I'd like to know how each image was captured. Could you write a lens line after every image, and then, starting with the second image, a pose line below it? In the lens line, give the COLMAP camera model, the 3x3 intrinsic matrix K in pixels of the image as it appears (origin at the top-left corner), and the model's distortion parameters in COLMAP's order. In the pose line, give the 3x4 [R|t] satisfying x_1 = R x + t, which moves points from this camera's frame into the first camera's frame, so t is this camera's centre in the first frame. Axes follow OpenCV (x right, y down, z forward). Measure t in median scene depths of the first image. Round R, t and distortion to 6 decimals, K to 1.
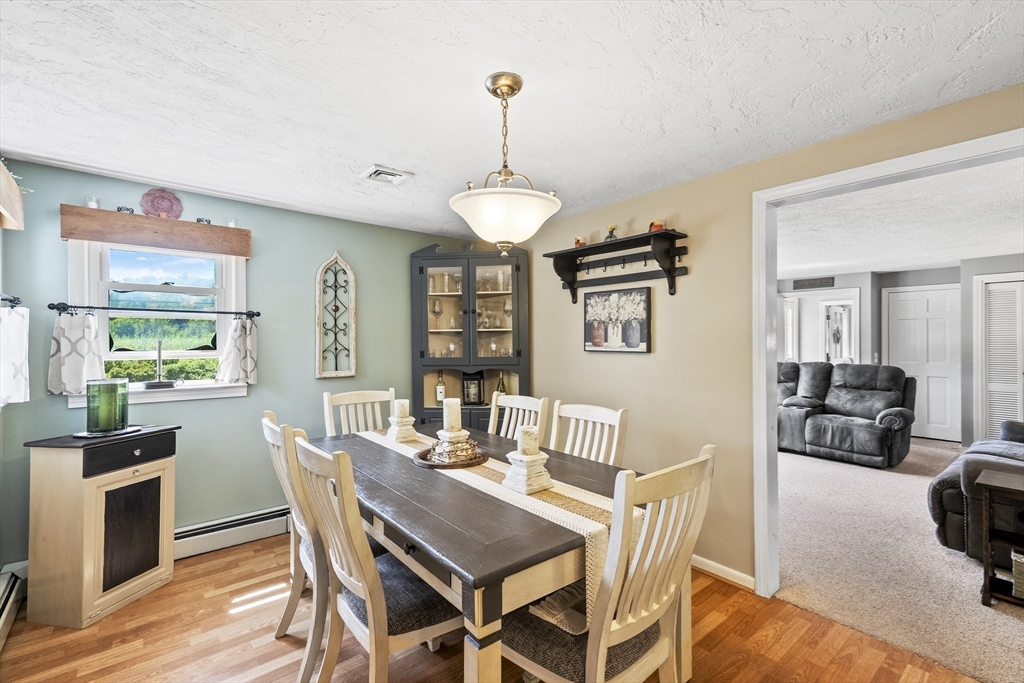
lens RADIAL K [[462.1, 0, 509.8], [0, 462.1, 340.0], [0, 0, 1]] dist [0.019835, 0.000149]
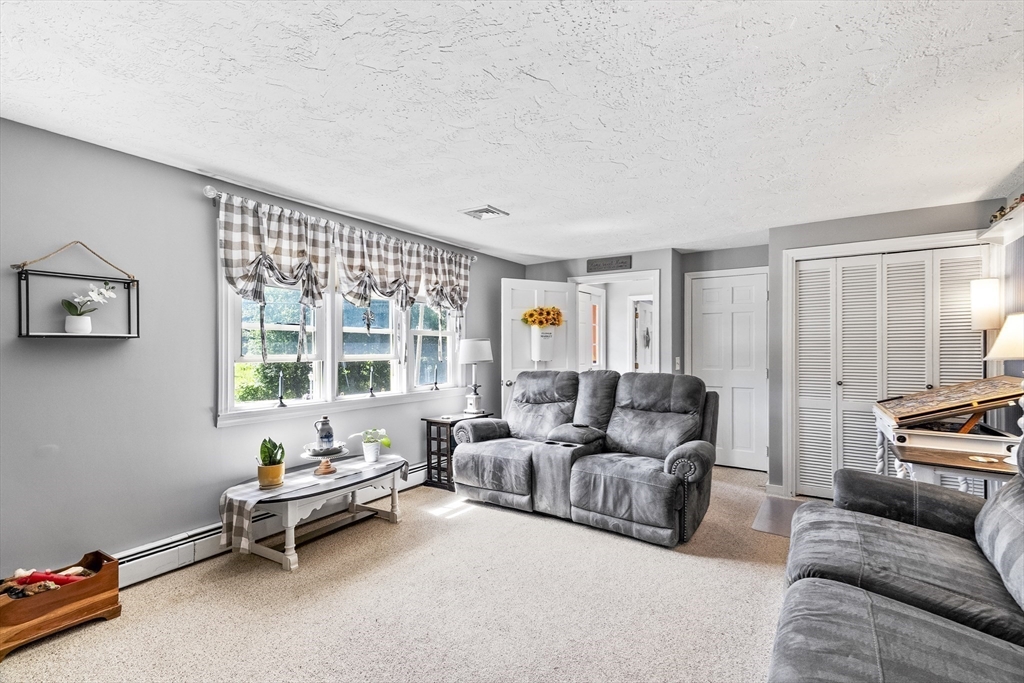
lens RADIAL K [[462.1, 0, 521.4], [0, 462.1, 351.2], [0, 0, 1]] dist [0.019835, 0.000149]
pose [[0.955508, 0.000765, 0.294963, 0.388616], [-0.002028, 0.999990, 0.003975, 0.018639], [-0.294957, -0.004396, 0.955500, 0.435803]]
